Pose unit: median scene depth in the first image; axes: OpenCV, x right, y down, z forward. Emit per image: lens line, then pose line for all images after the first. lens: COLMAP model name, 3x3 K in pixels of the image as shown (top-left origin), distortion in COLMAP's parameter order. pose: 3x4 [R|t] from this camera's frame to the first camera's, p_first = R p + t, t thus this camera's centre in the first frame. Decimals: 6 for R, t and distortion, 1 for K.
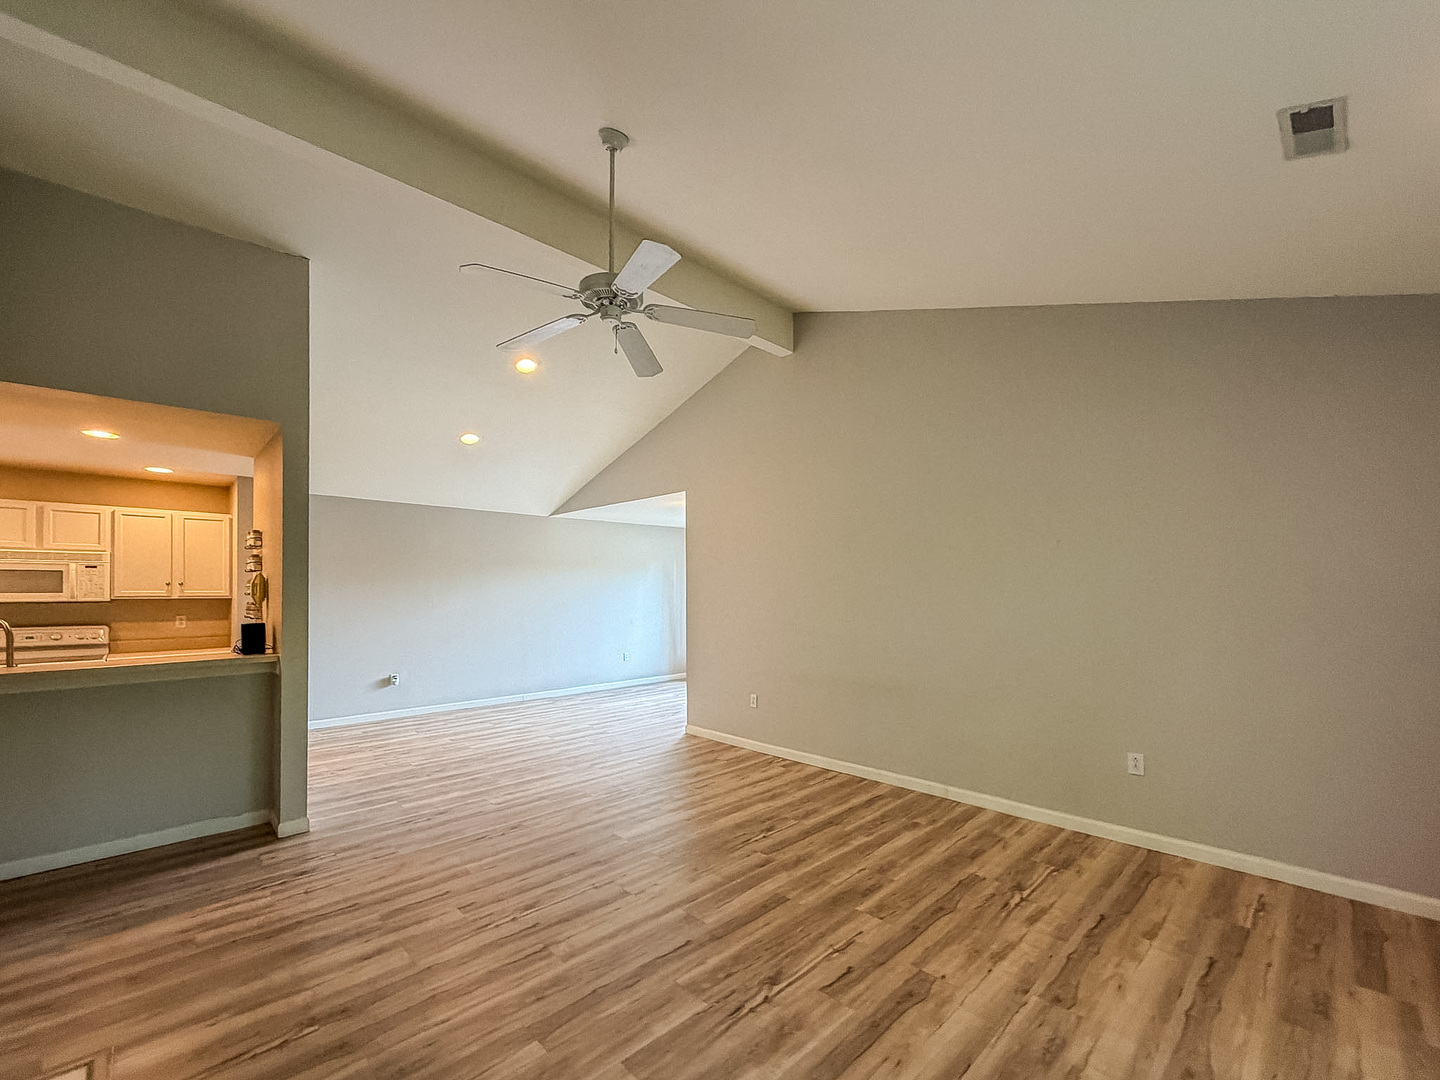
lens RADIAL K [[596.8, 0, 668.9], [0, 596.8, 572.0], [0, 0, 1]] dist [0.002306, -0.000032]
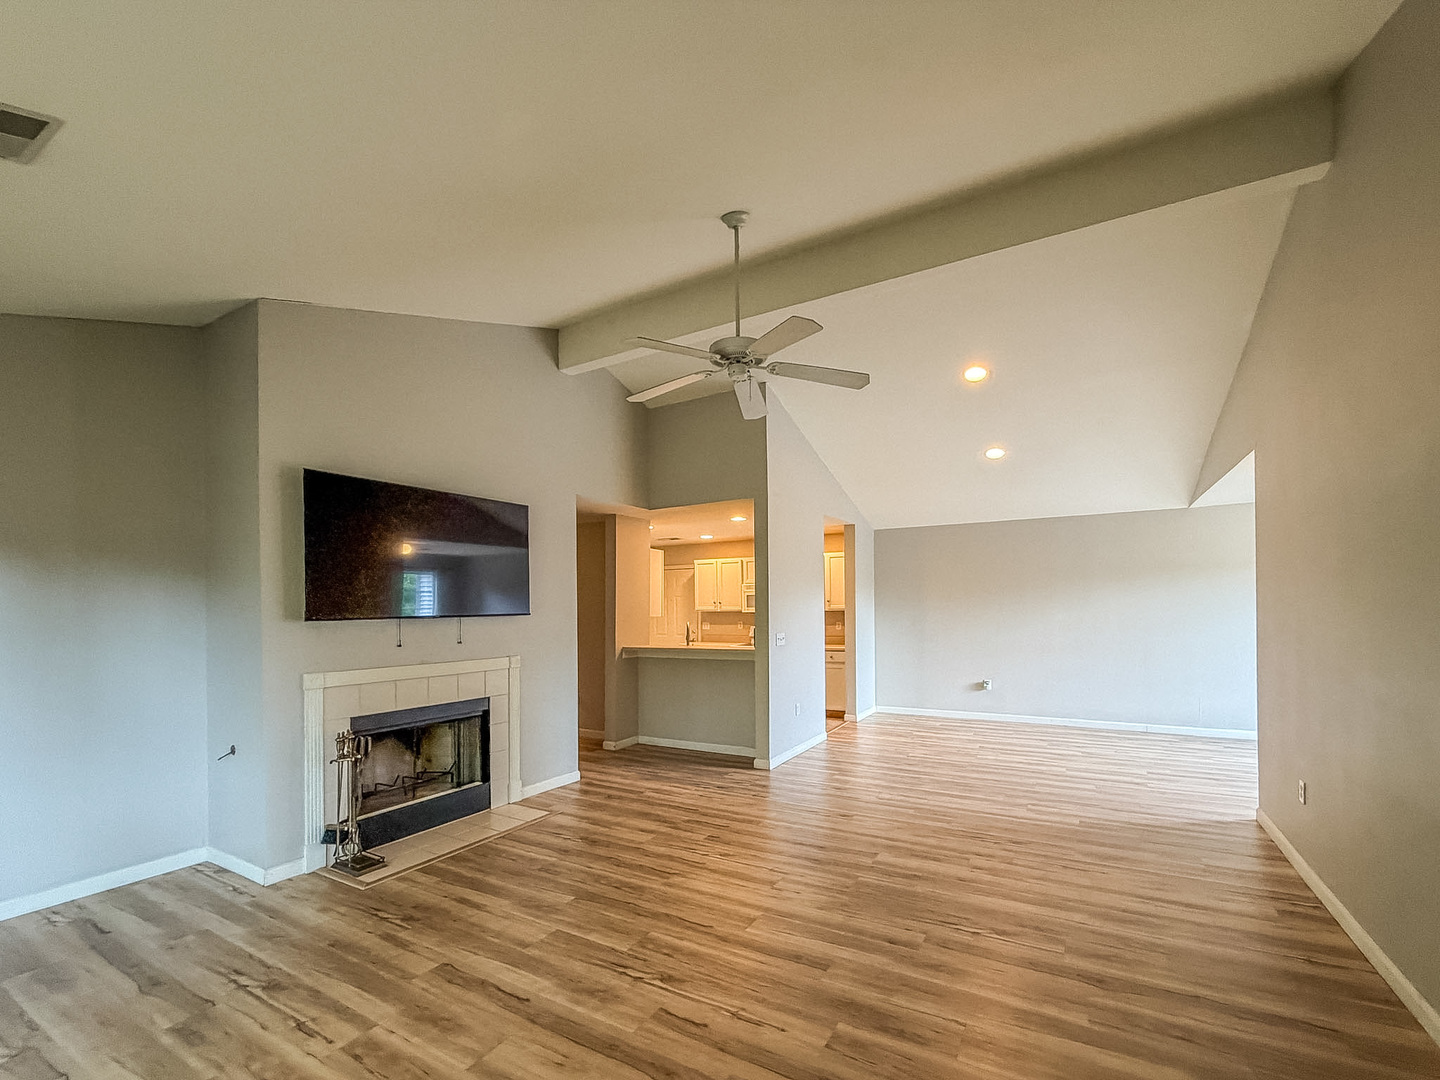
lens RADIAL K [[591.7, 0, 783.0], [0, 591.7, 605.7], [0, 0, 1]] dist [-0.001313, -0.000188]
pose [[0.365381, -0.002986, -0.930853, 1.070916], [0.042944, 0.998984, 0.013652, 0.019940], [0.929867, -0.044962, 0.365138, 0.737052]]
